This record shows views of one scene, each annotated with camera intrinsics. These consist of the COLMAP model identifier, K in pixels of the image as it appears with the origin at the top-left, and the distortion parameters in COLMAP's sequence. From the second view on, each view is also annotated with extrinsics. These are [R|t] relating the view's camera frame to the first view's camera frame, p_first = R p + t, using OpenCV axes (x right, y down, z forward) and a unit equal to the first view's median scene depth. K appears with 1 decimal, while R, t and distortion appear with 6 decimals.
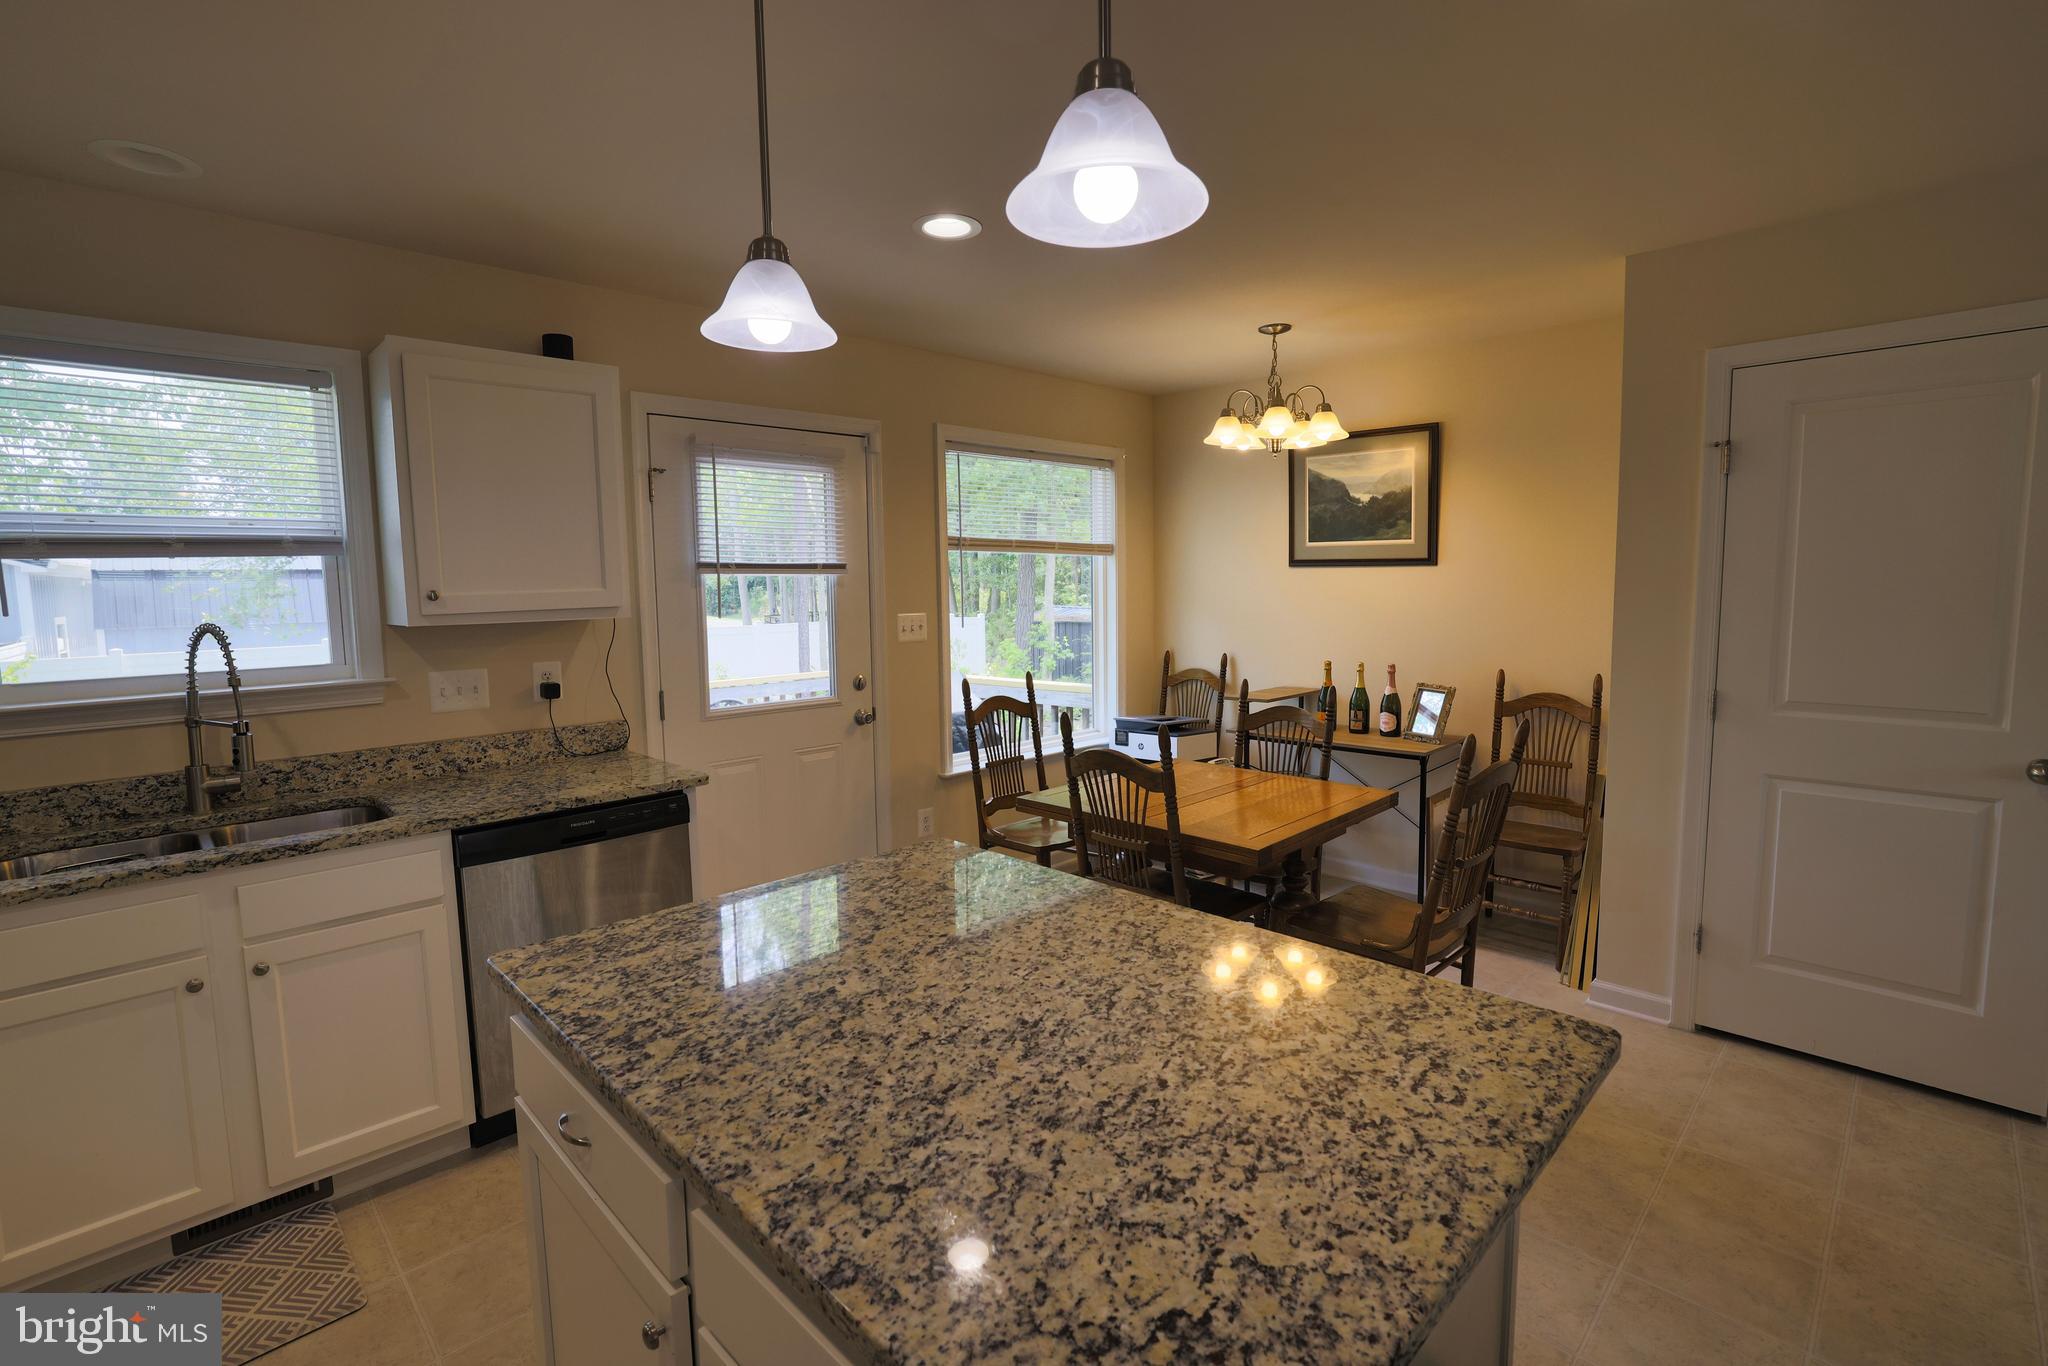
lens RADIAL K [[936.9, 0, 1010.7], [0, 936.9, 667.7], [0, 0, 1]] dist [-0.049654, 0.020002]
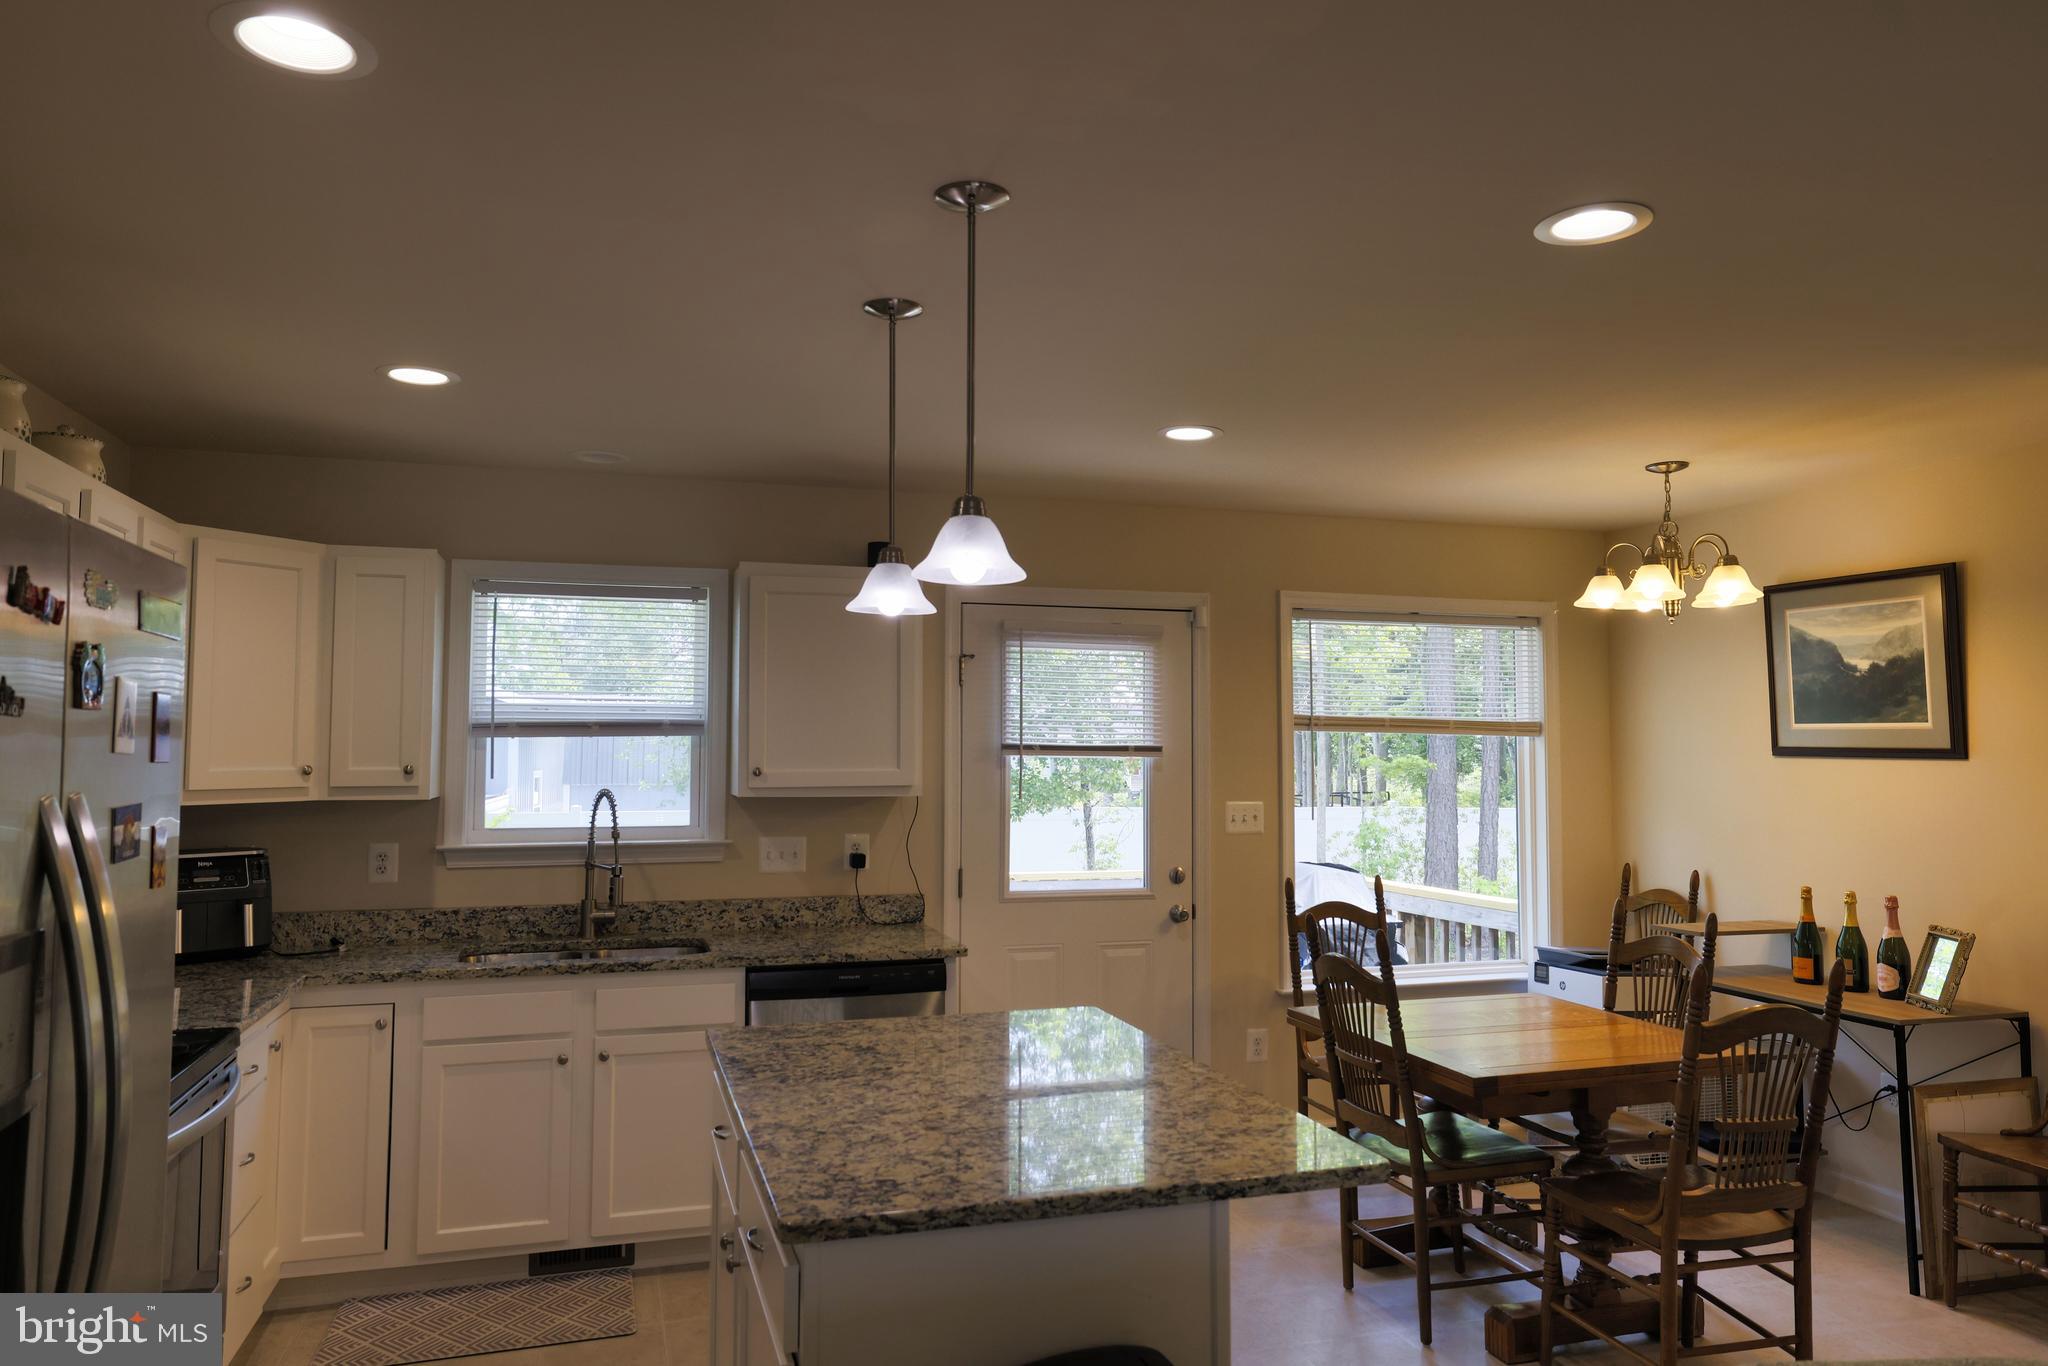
lens RADIAL K [[1361.8, 0, 1015.1], [0, 1361.8, 673.1], [0, 0, 1]] dist [-0.017117, 0.042732]
pose [[0.889162, -0.007331, -0.457533, 0.400780], [-0.059539, 0.989518, -0.131563, 0.006255], [0.453702, 0.144222, 0.879406, -0.352231]]
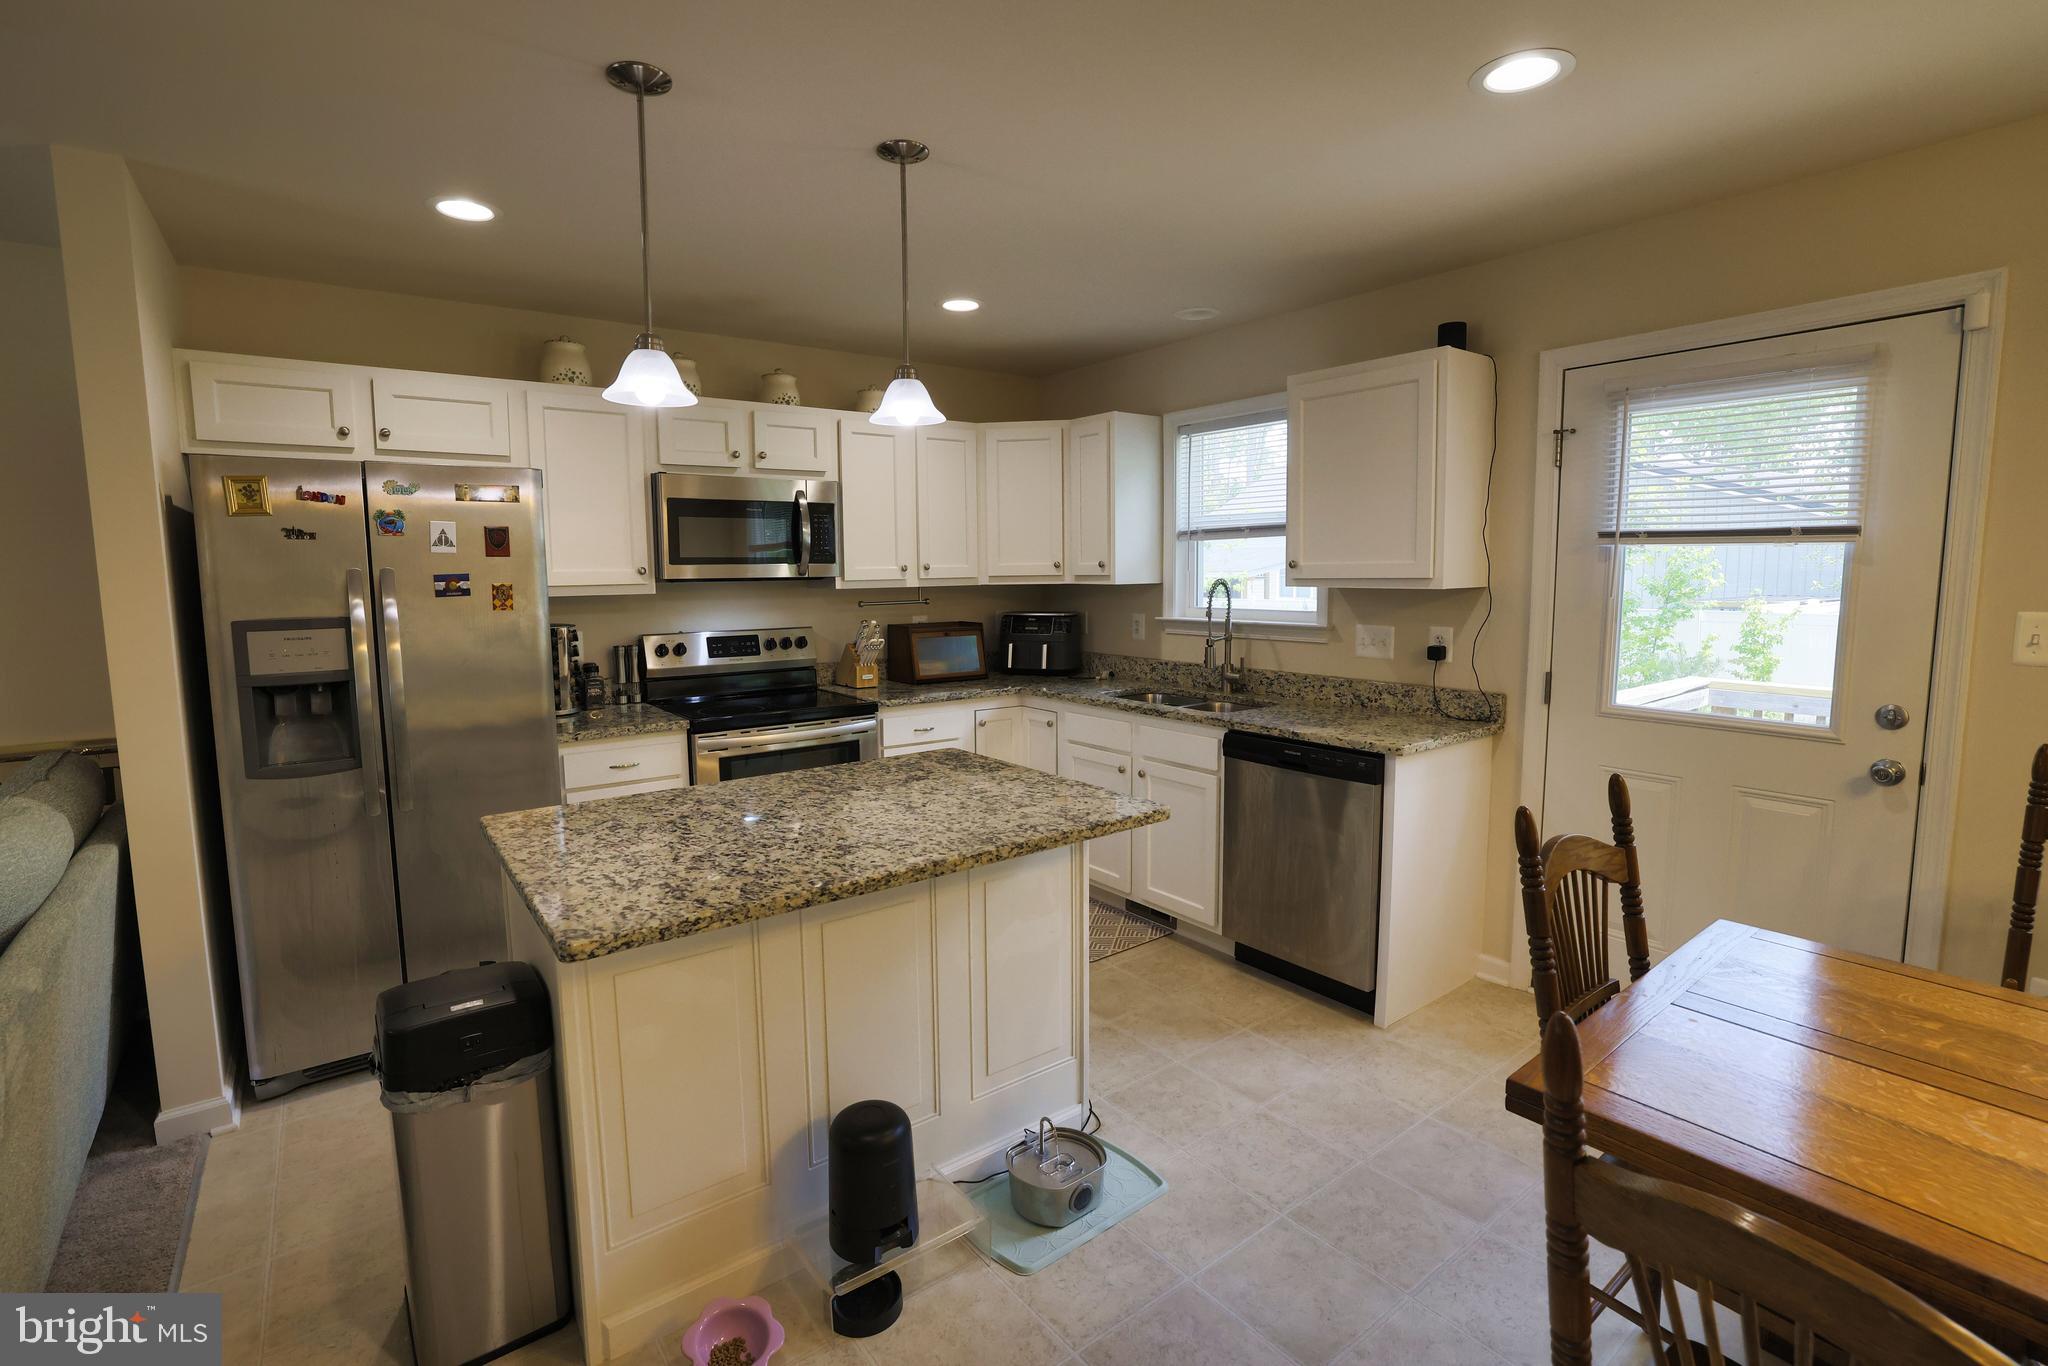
lens RADIAL K [[936.9, 0, 1010.7], [0, 936.9, 667.7], [0, 0, 1]] dist [-0.049654, 0.020002]
pose [[-0.136067, 0.123946, -0.982916, 0.659153], [-0.079138, 0.987613, 0.135493, -0.067527], [0.987534, 0.096222, -0.124573, 0.645114]]
